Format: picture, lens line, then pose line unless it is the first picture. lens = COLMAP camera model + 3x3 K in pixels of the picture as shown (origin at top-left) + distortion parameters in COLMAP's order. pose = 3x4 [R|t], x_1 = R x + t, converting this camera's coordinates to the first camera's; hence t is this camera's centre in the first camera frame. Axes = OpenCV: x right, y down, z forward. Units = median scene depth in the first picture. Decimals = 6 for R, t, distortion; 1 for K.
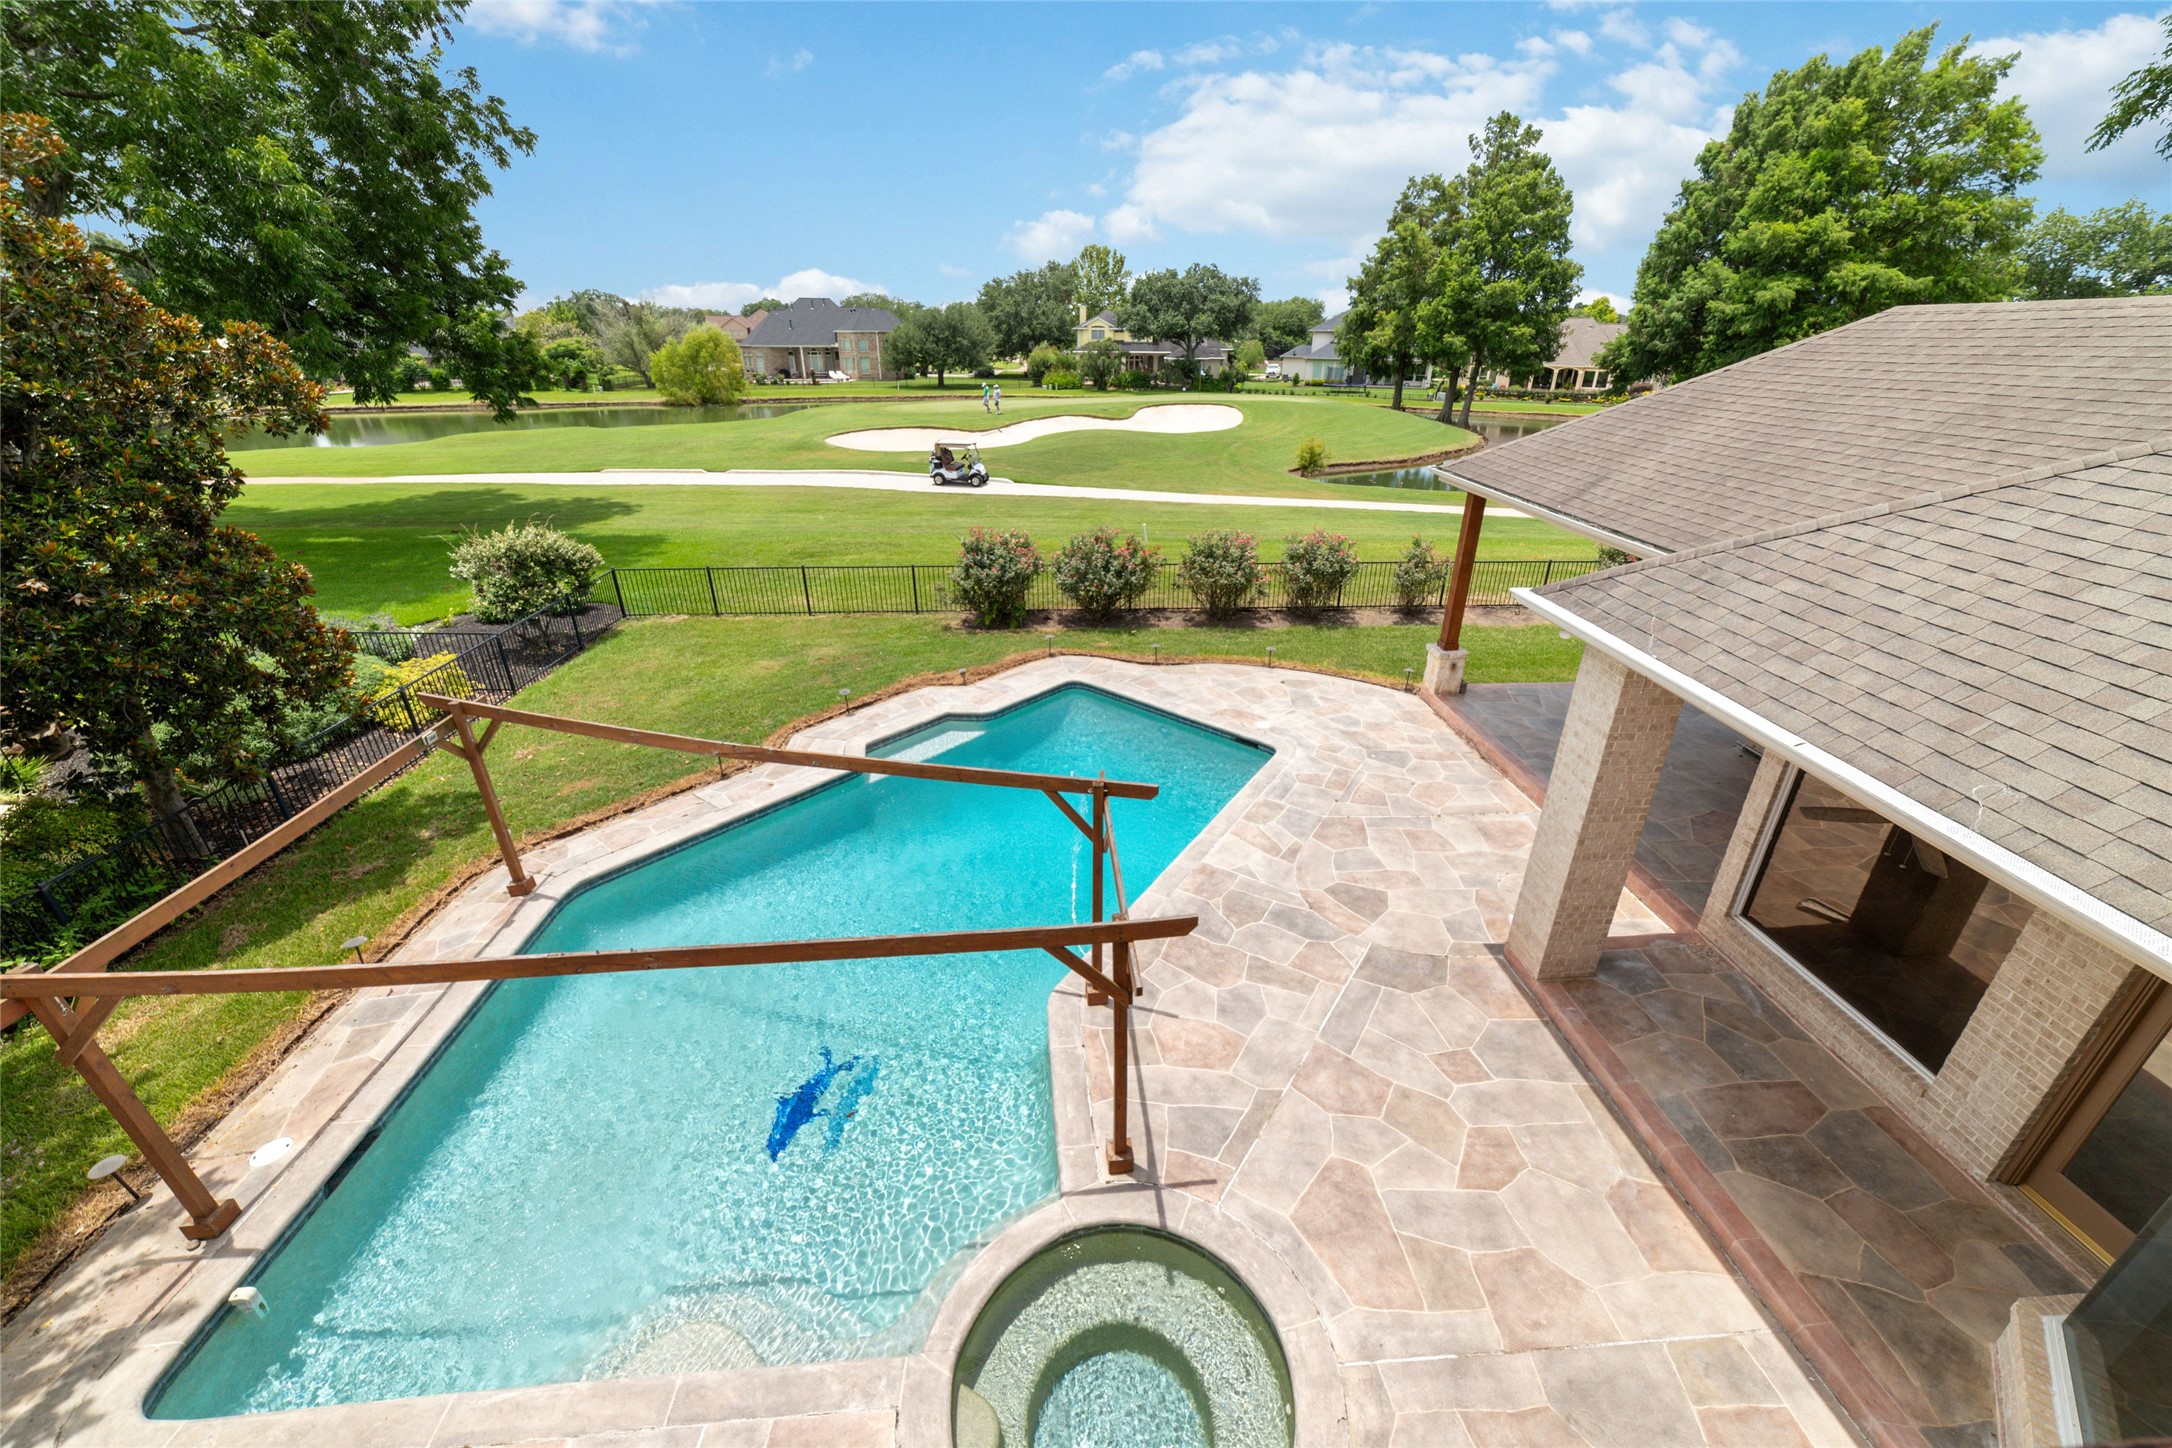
lens RADIAL K [[838.7, 0, 1079.9], [0, 838.7, 724.6], [0, 0, 1]] dist [0.003415, 0.000917]
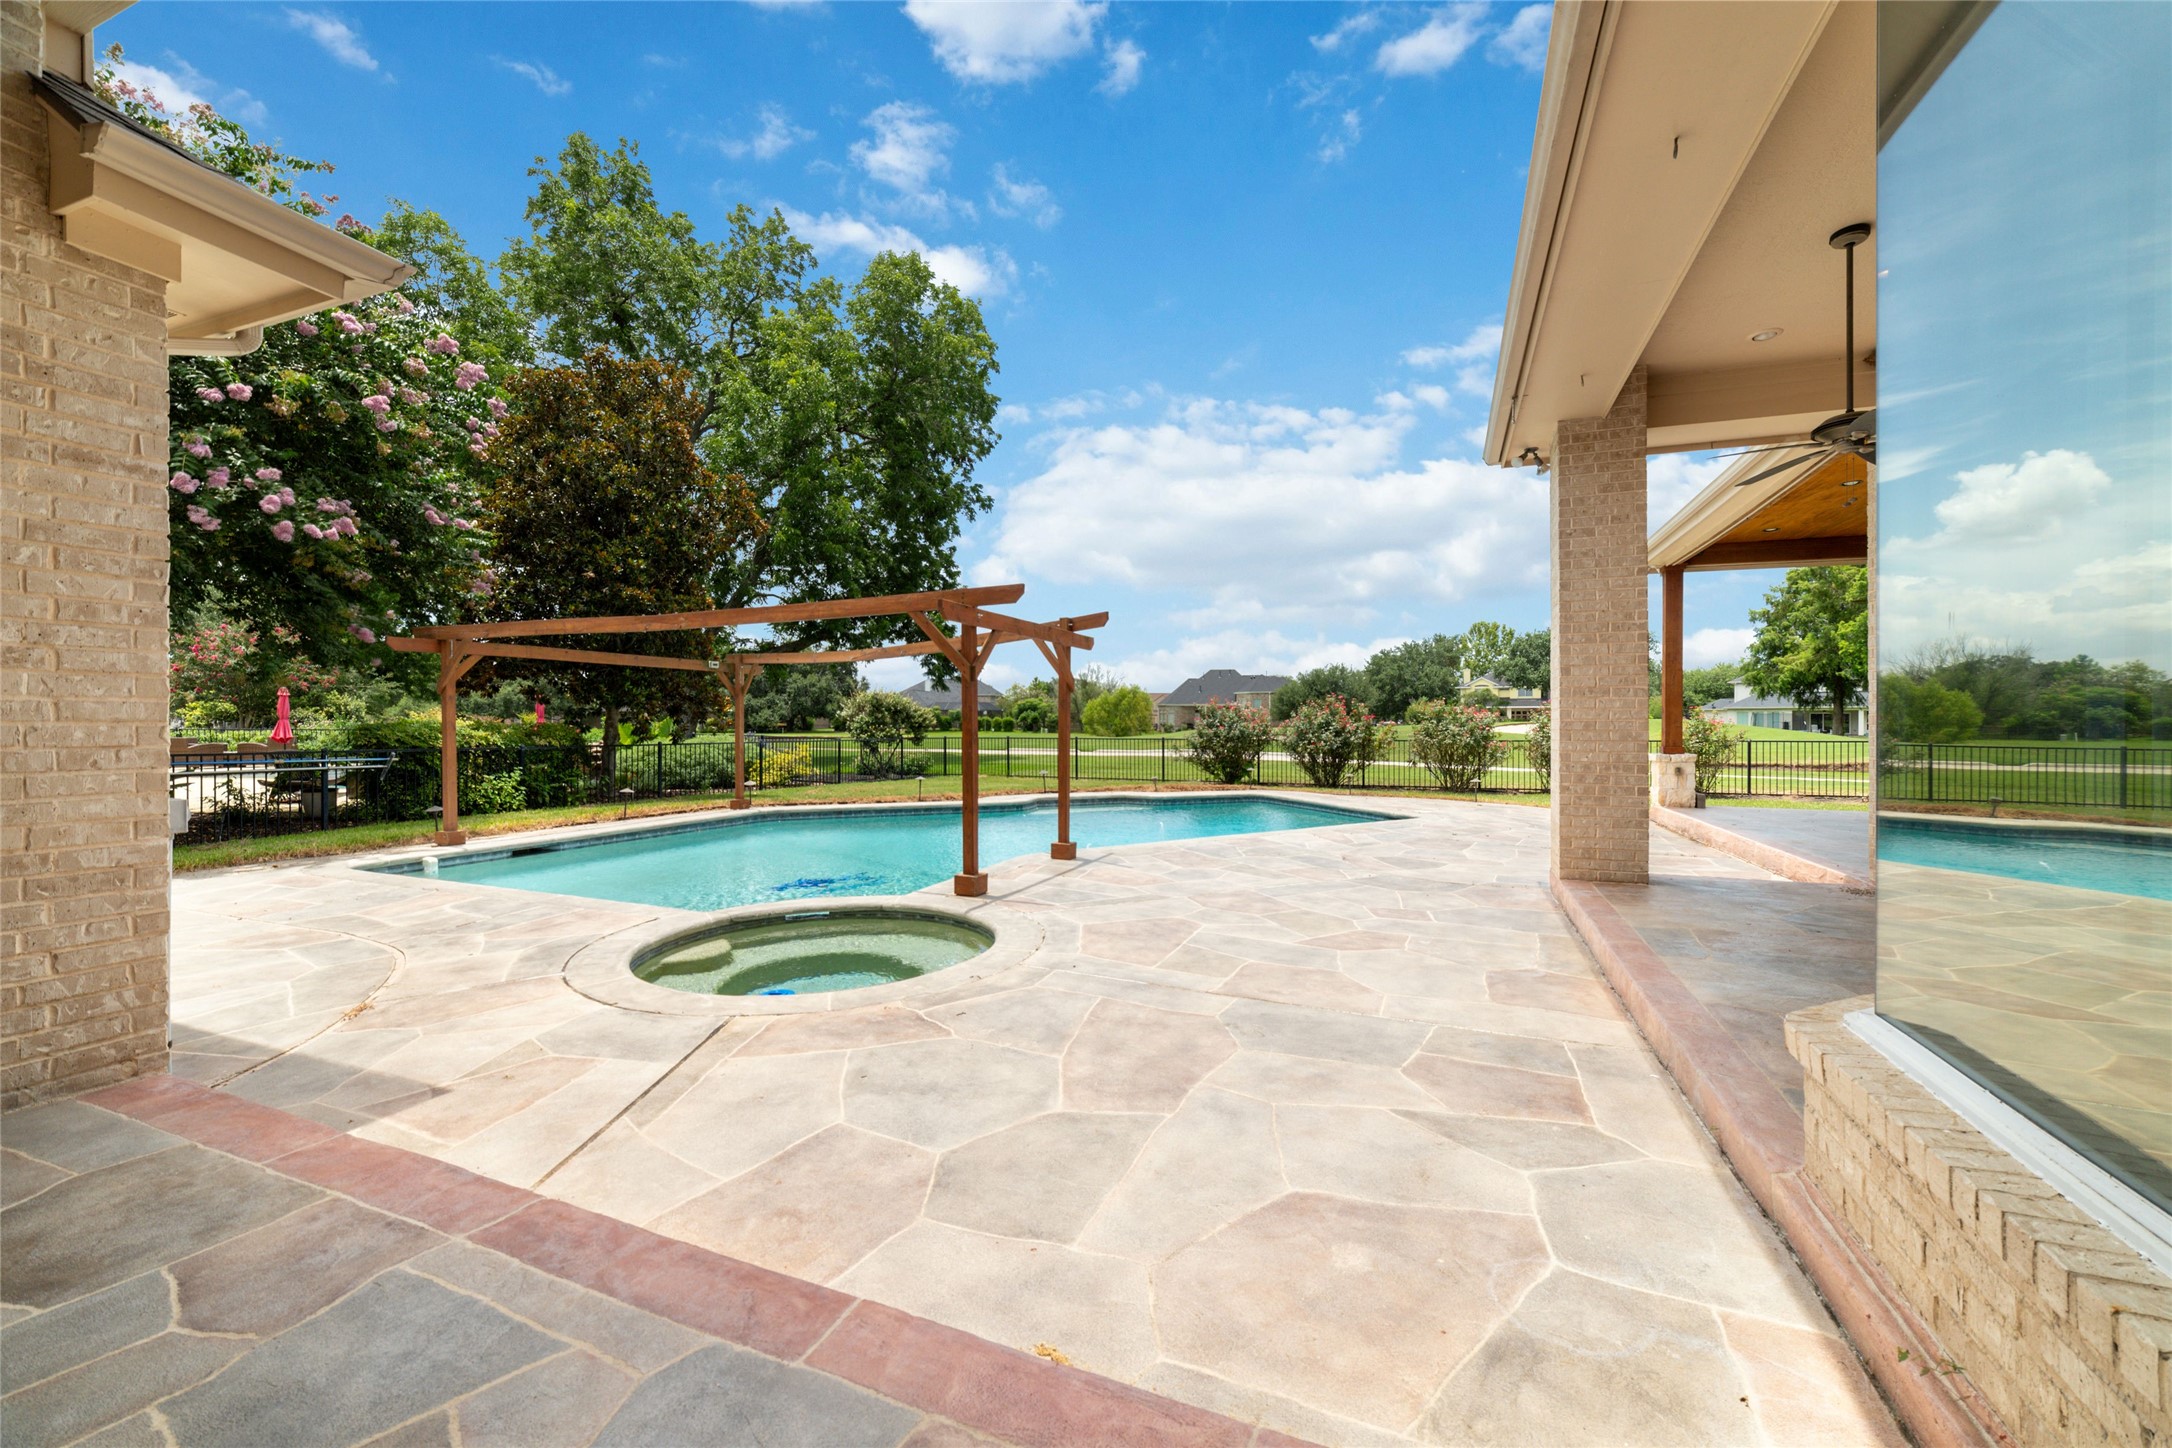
lens RADIAL K [[821.6, 0, 1099.5], [0, 821.6, 721.6], [0, 0, 1]] dist [-0.009798, 0.003273]
pose [[0.898976, 0.002510, -0.437991, 0.077746], [-0.190061, 0.903167, -0.384923, 0.086682], [0.394613, 0.429282, 0.812403, 0.021710]]
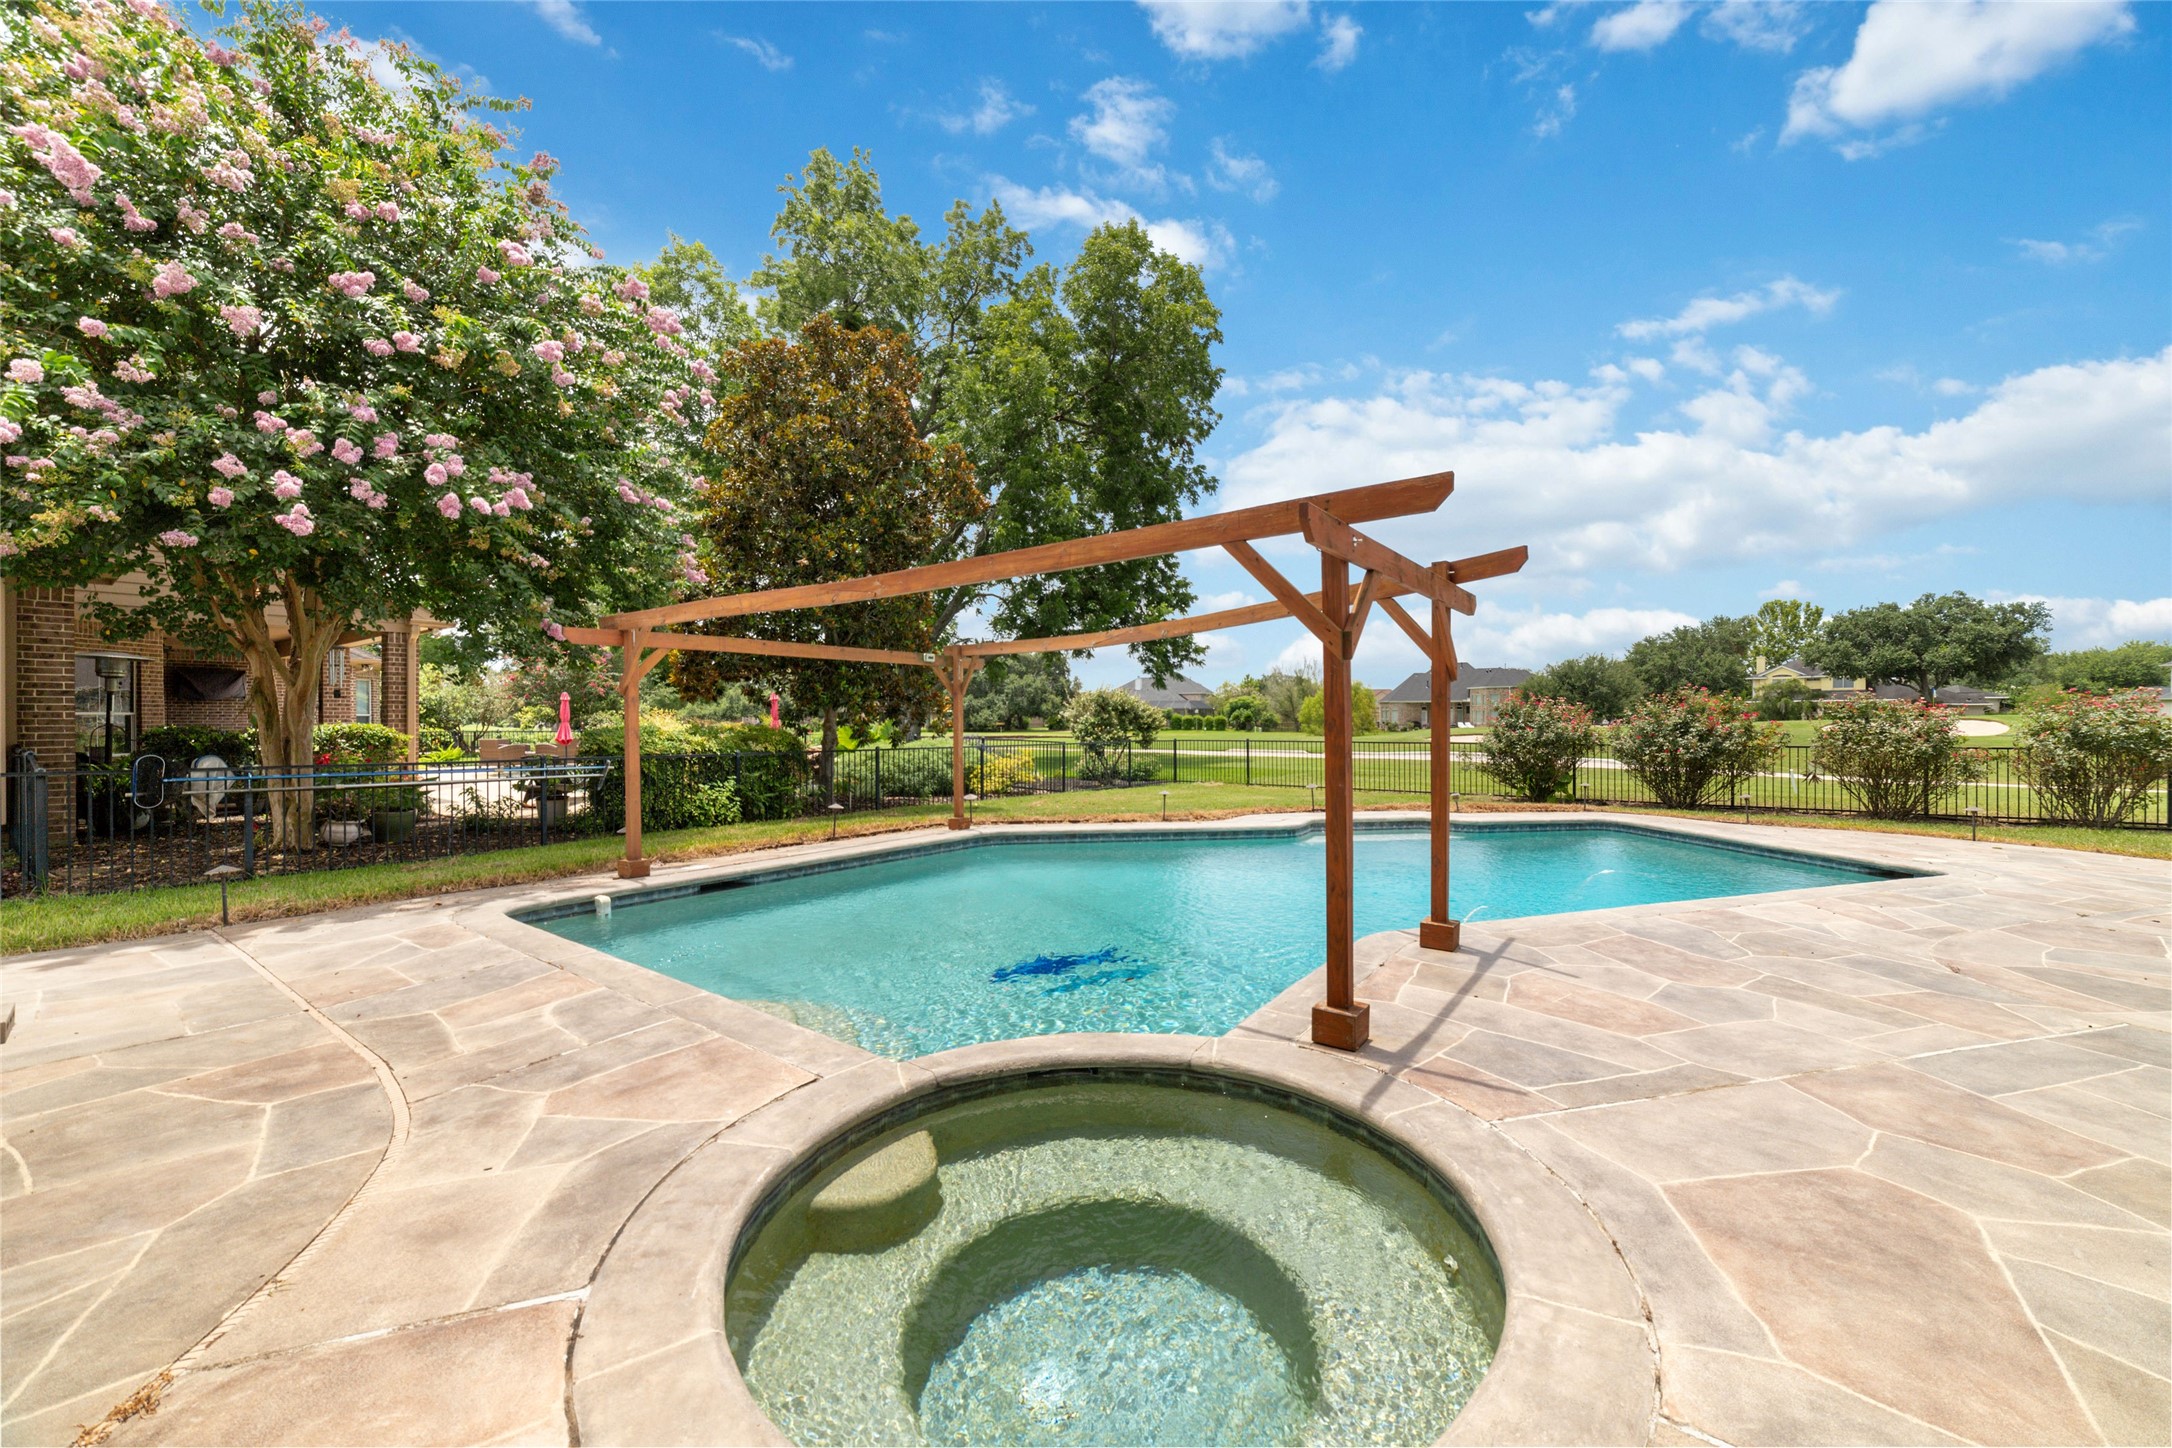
lens RADIAL K [[821.6, 0, 1119.4], [0, 821.6, 718.9], [0, 0, 1]] dist [-0.009798, 0.003273]
pose [[0.778713, -0.001630, -0.627378, 0.034924], [-0.267330, 0.903808, -0.334163, 0.069580], [0.567574, 0.427934, 0.703372, 0.055234]]
